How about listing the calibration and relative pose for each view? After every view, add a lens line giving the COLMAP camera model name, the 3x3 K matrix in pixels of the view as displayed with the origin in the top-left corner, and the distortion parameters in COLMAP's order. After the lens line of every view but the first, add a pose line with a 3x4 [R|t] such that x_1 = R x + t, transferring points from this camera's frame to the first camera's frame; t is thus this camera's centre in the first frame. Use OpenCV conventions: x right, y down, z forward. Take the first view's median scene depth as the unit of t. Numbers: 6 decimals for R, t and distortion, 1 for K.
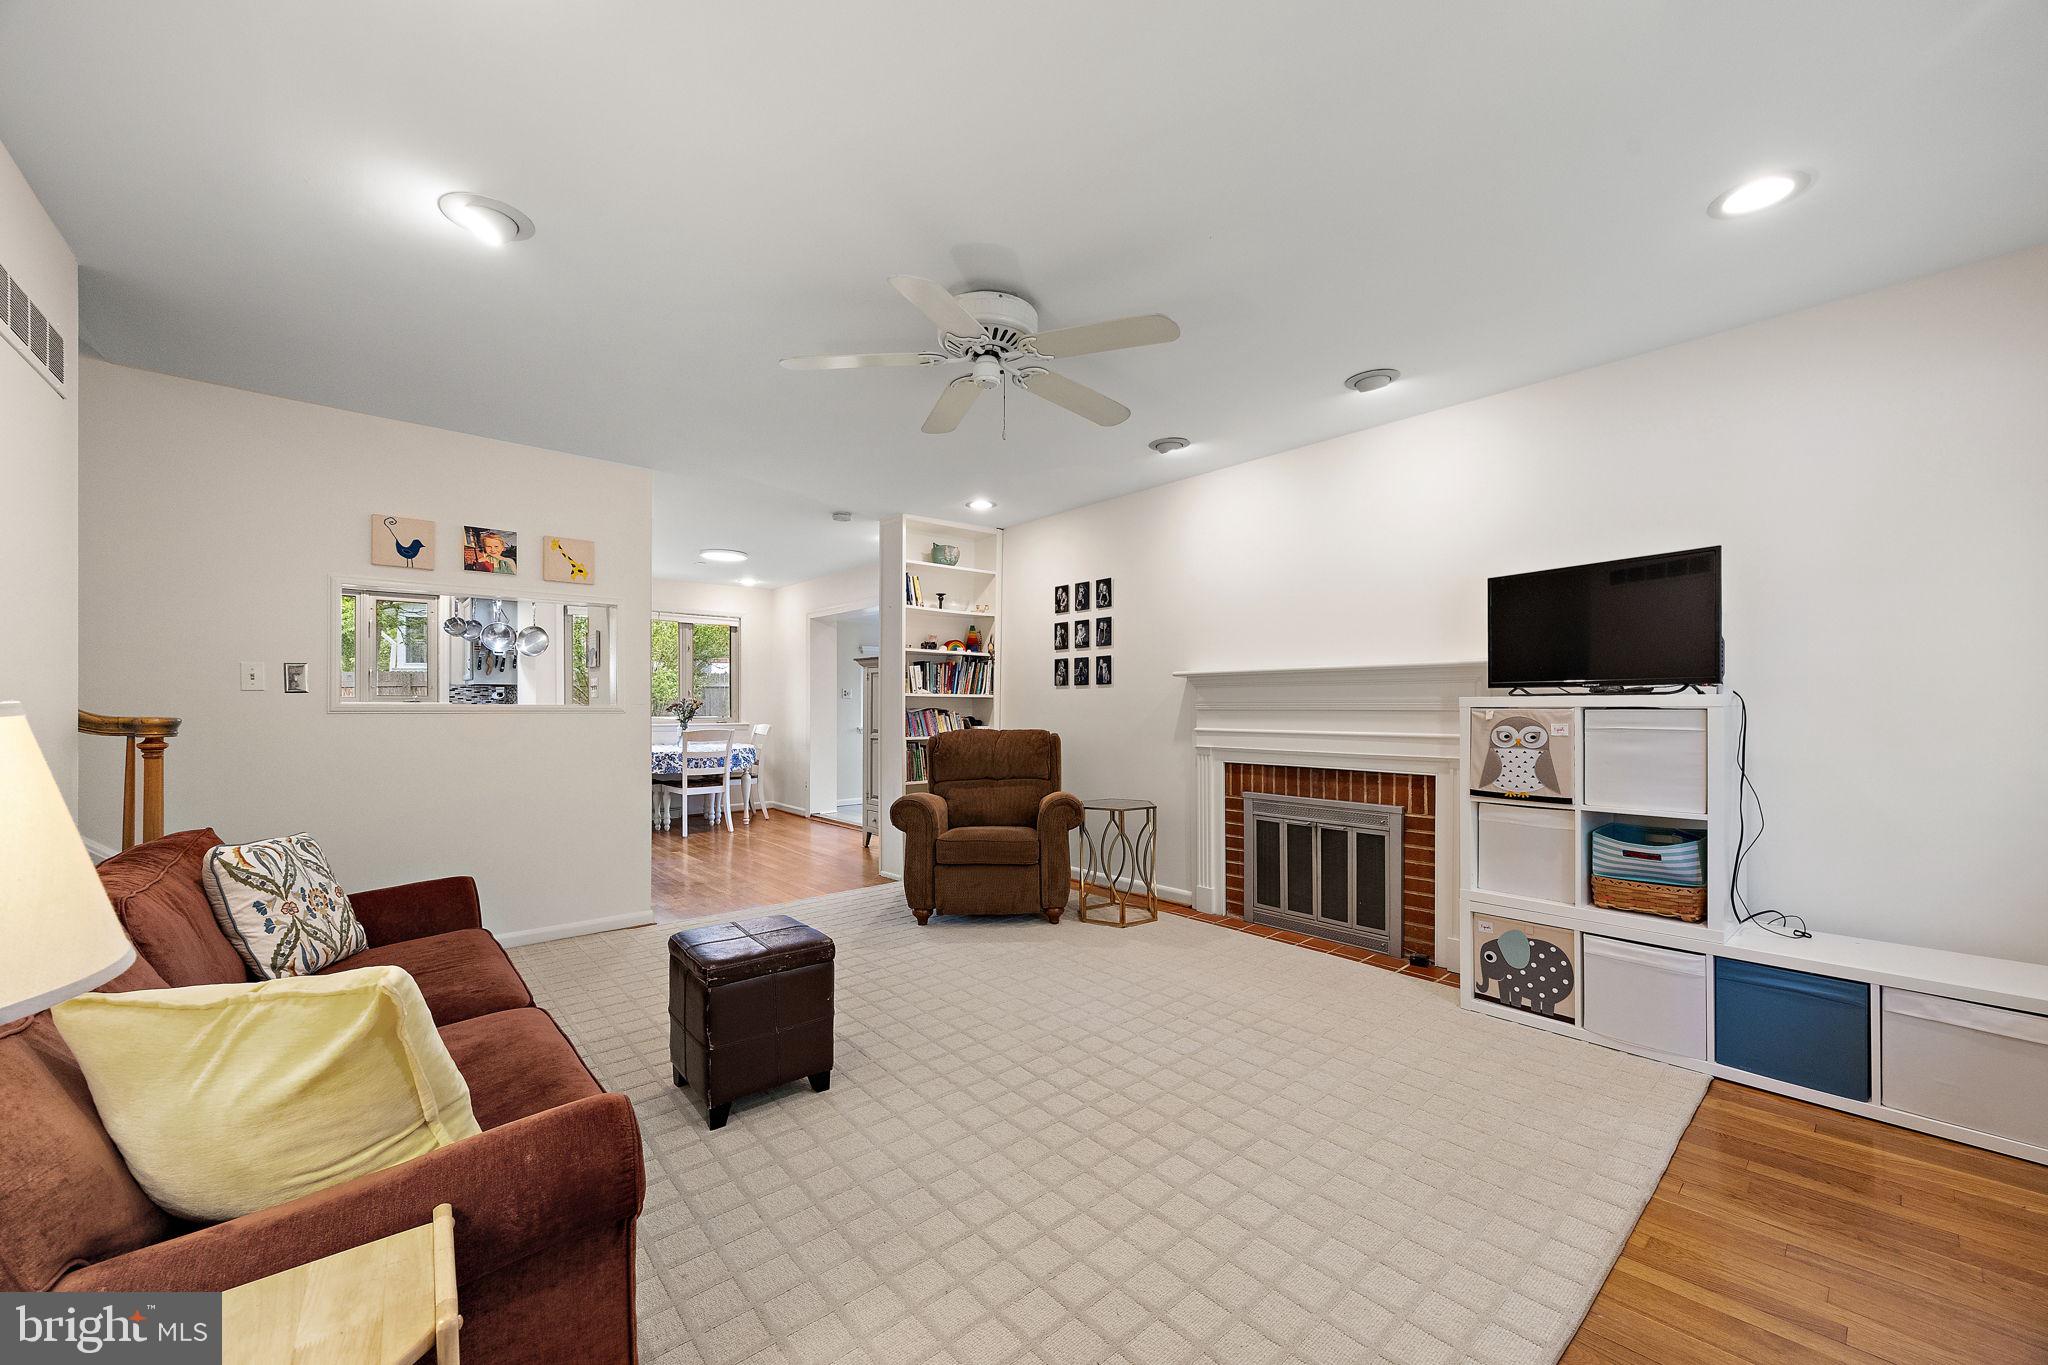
lens RADIAL K [[792.1, 0, 1030.8], [0, 792.1, 689.0], [0, 0, 1]] dist [-0.001164, -0.000169]
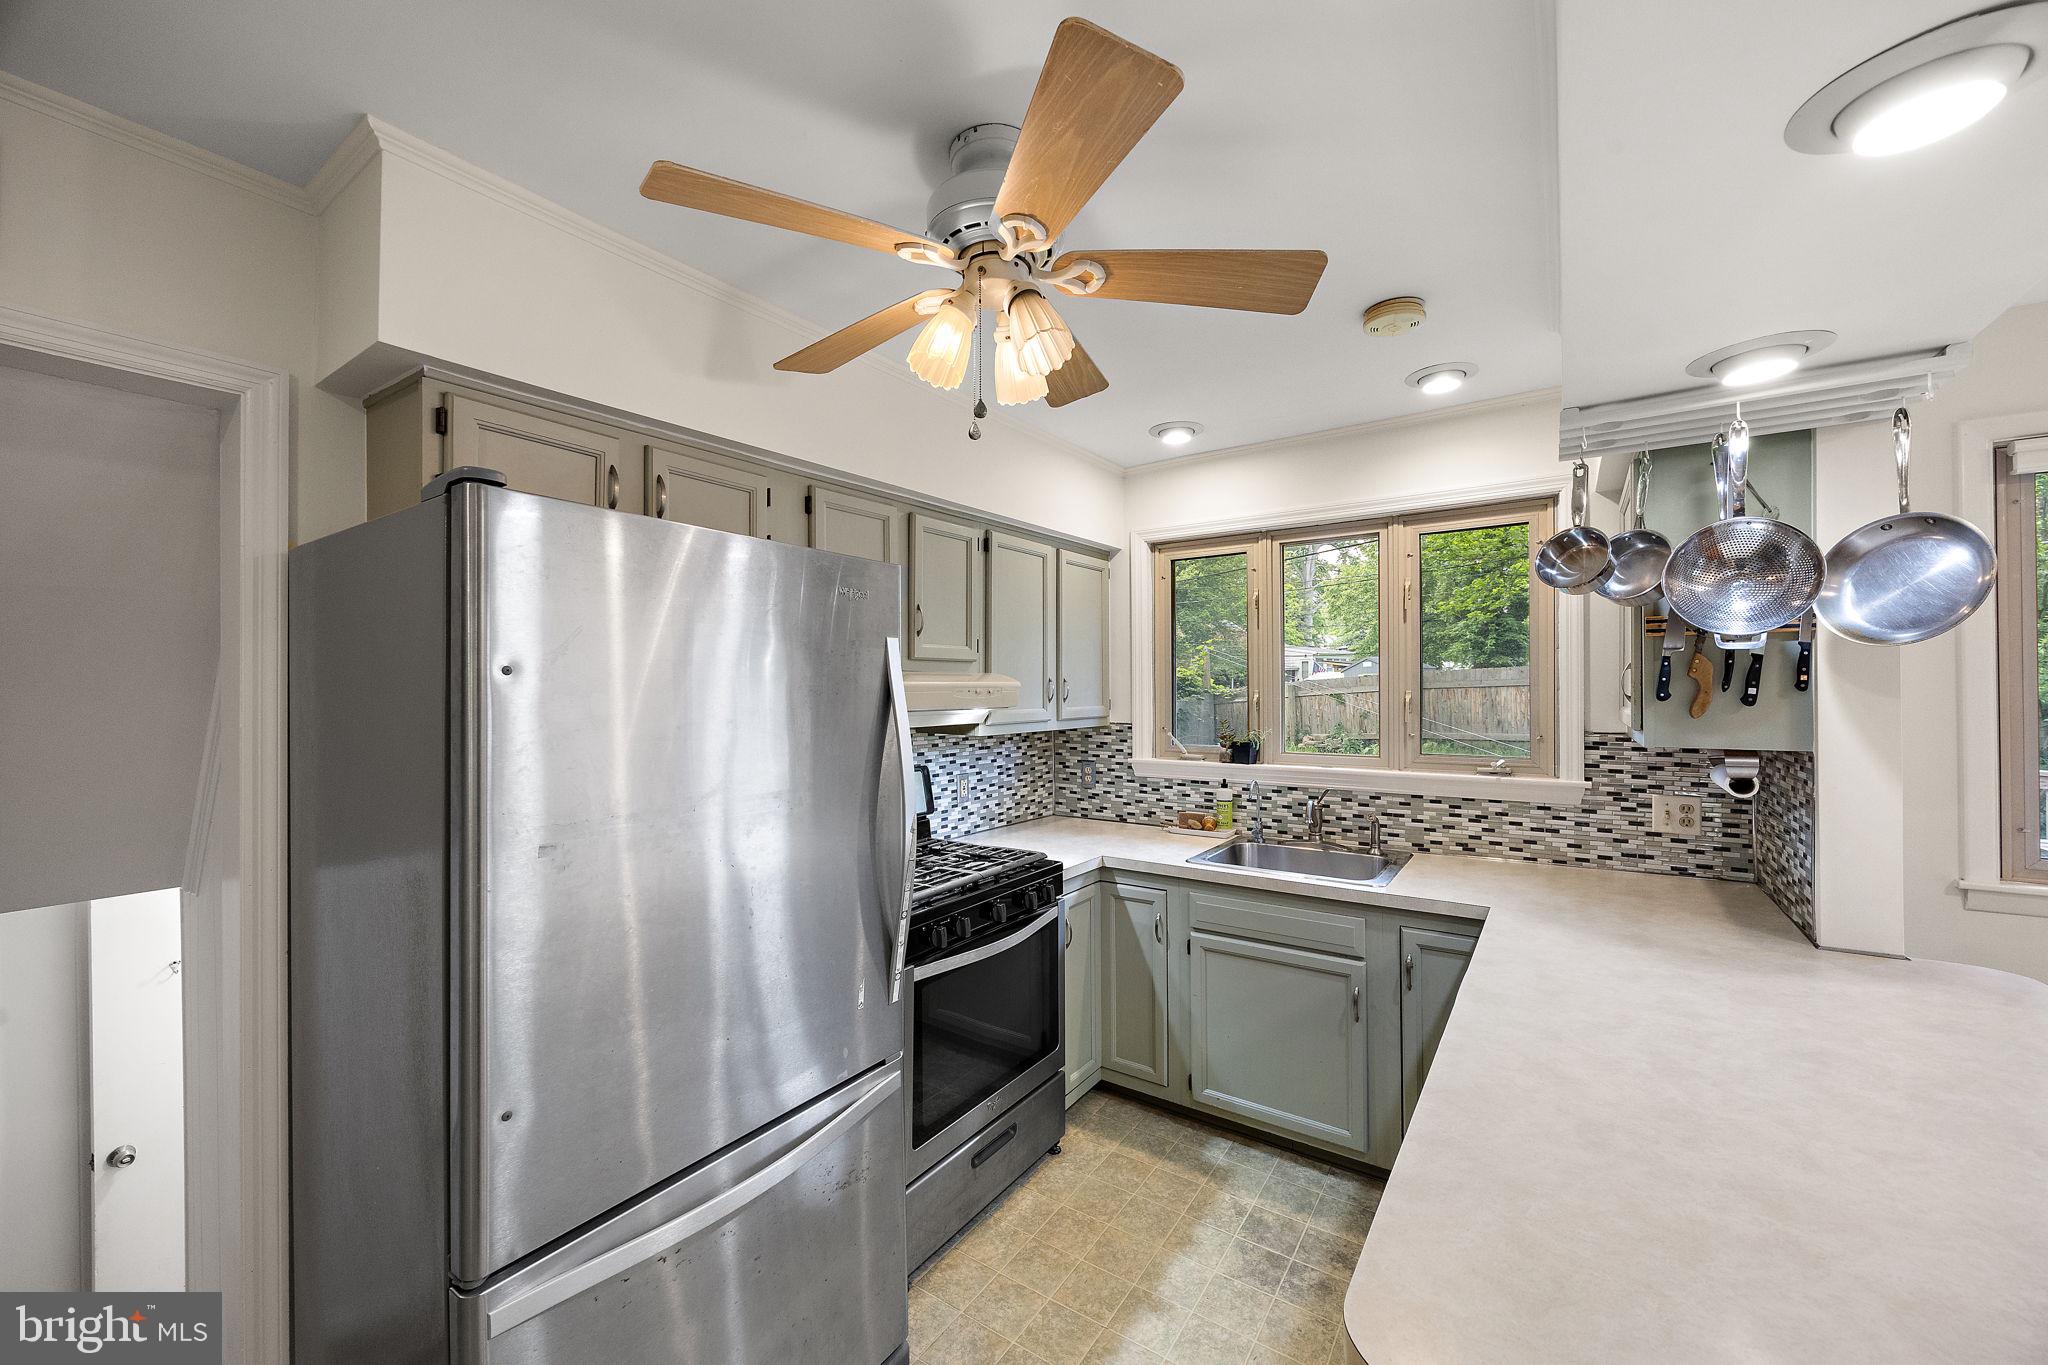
lens RADIAL K [[792.1, 0, 1029.4], [0, 792.1, 691.6], [0, 0, 1]] dist [-0.001164, -0.000169]
pose [[0.256892, -0.004265, -0.966431, -0.471637], [0.009350, 0.999954, -0.001928, -0.029003], [0.966395, -0.008540, 0.256920, 0.694652]]
